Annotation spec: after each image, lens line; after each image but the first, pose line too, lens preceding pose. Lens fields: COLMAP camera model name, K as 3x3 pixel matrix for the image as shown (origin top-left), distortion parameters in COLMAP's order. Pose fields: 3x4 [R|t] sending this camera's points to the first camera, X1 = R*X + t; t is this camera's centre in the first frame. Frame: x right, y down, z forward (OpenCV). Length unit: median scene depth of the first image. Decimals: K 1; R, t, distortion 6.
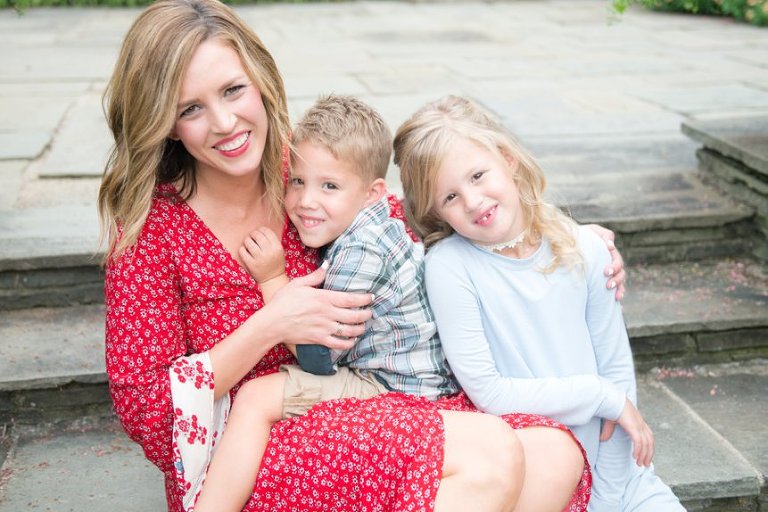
lens RADIAL K [[1084.2, 0, 384.1], [0, 1084.2, 250.9], [0, 0, 1]] dist [0.031919, 0.000000]
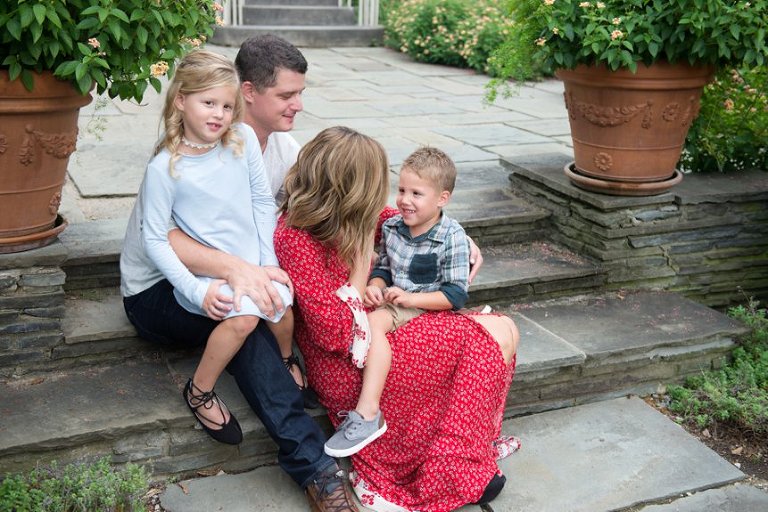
lens RADIAL K [[989.0, 0, 384.0], [0, 989.0, 259.6], [0, 0, 1]] dist [0.014302, 0.000000]
pose [[0.956993, -0.031520, 0.288393, -0.363298], [0.025462, 0.999370, 0.024735, -0.008082], [-0.288991, -0.016328, 0.957193, -0.416801]]
